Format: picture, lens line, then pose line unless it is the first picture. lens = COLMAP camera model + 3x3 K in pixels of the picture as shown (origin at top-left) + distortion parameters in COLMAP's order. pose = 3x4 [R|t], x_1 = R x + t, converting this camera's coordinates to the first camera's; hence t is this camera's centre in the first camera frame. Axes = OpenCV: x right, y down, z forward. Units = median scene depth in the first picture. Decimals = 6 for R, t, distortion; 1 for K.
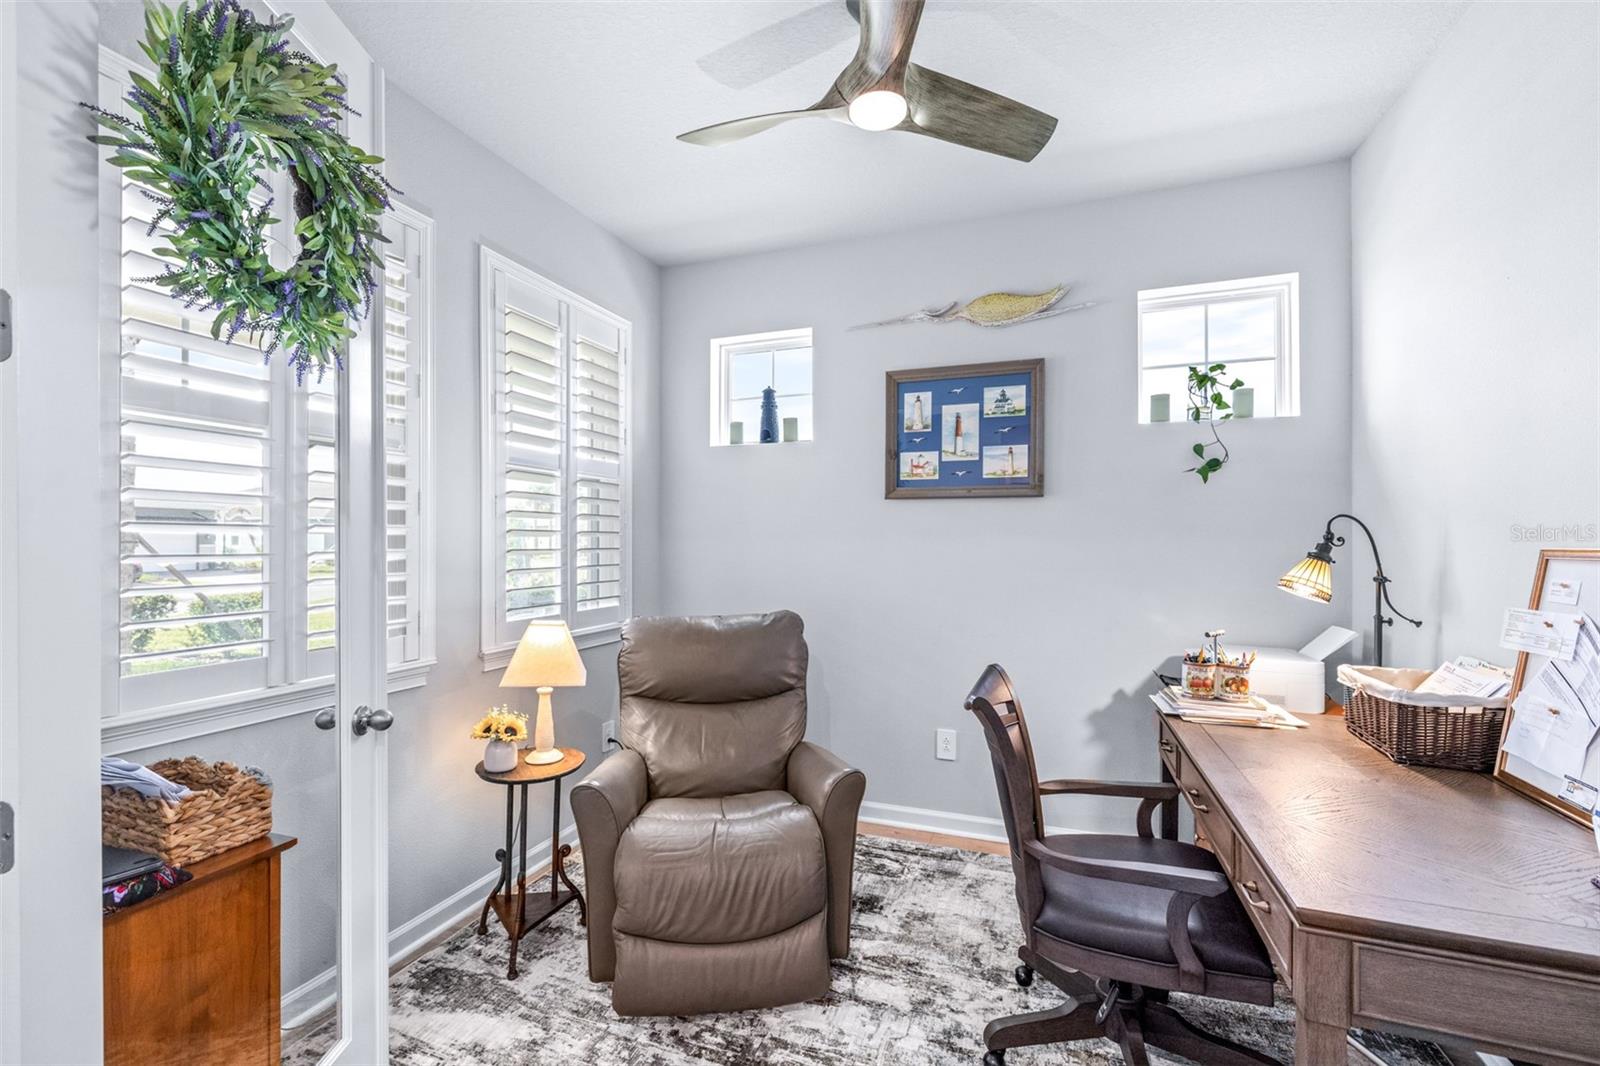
lens RADIAL K [[679.9, 0, 799.8], [0, 679.9, 534.3], [0, 0, 1]] dist [-0.000655, -0.000207]
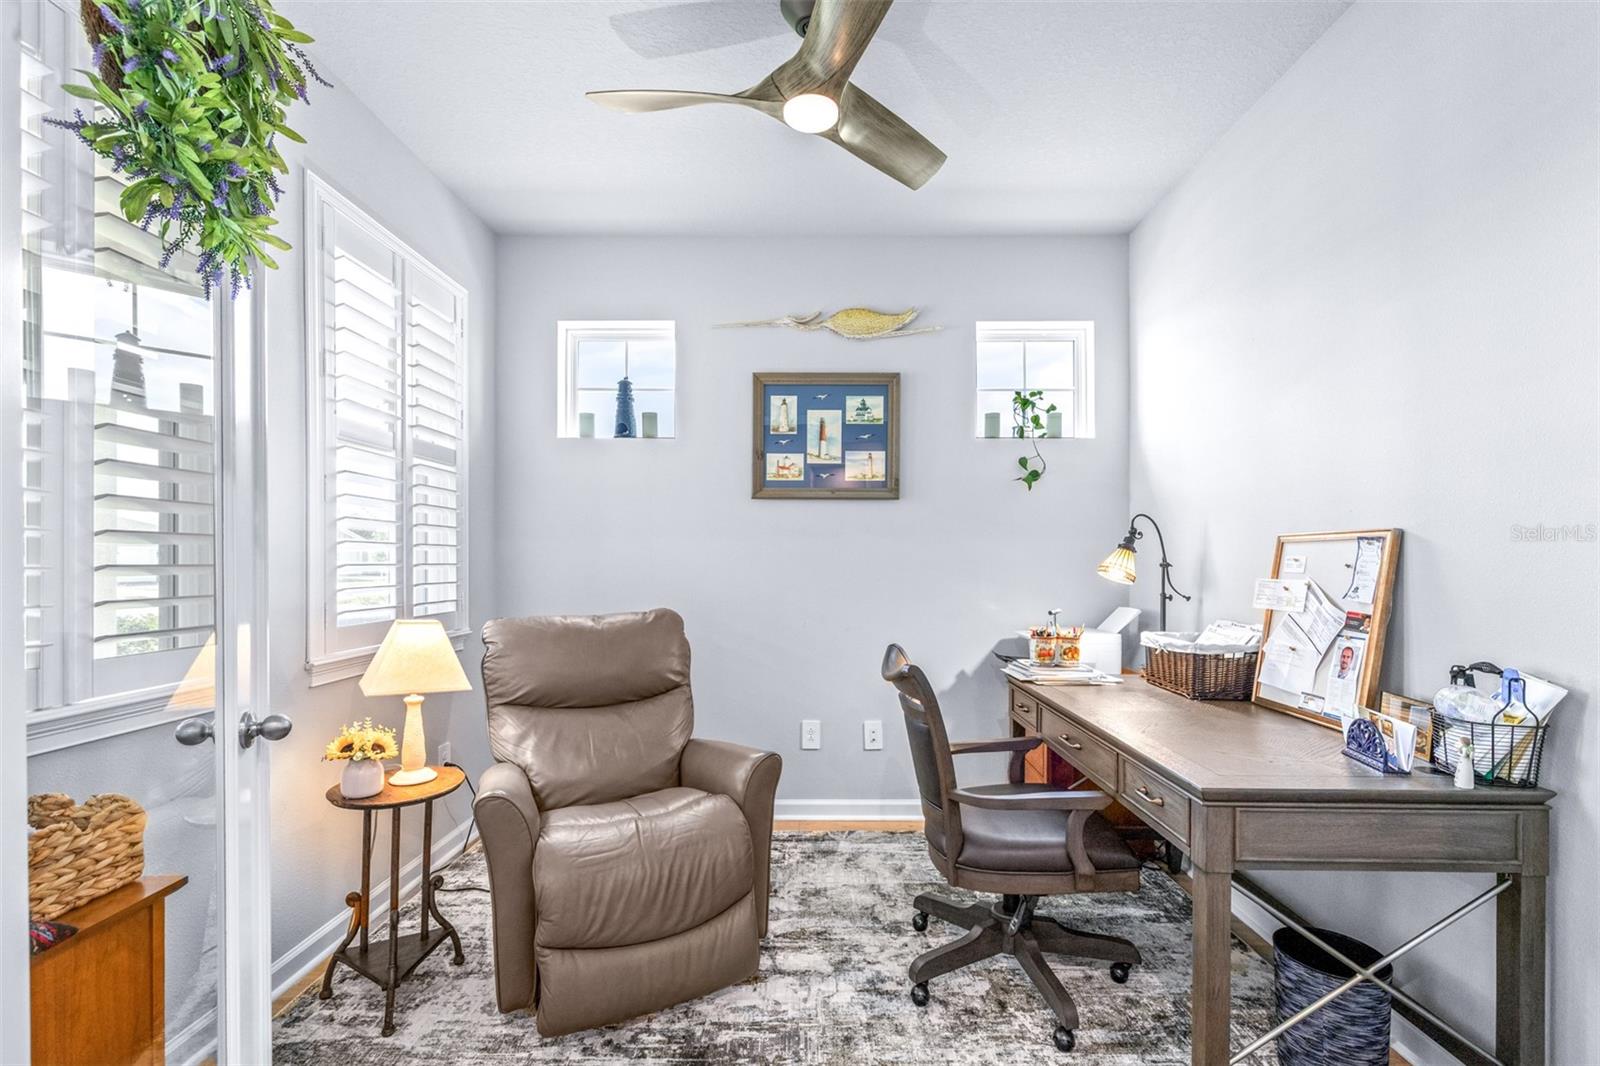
lens RADIAL K [[691.7, 0, 819.0], [0, 691.7, 555.7], [0, 0, 1]] dist [-0.001272, -0.000336]
pose [[0.938189, 0.000915, 0.346123, -0.205346], [-0.001980, 0.999994, 0.002724, 0.045089], [-0.346118, -0.003241, 0.938185, -0.000871]]
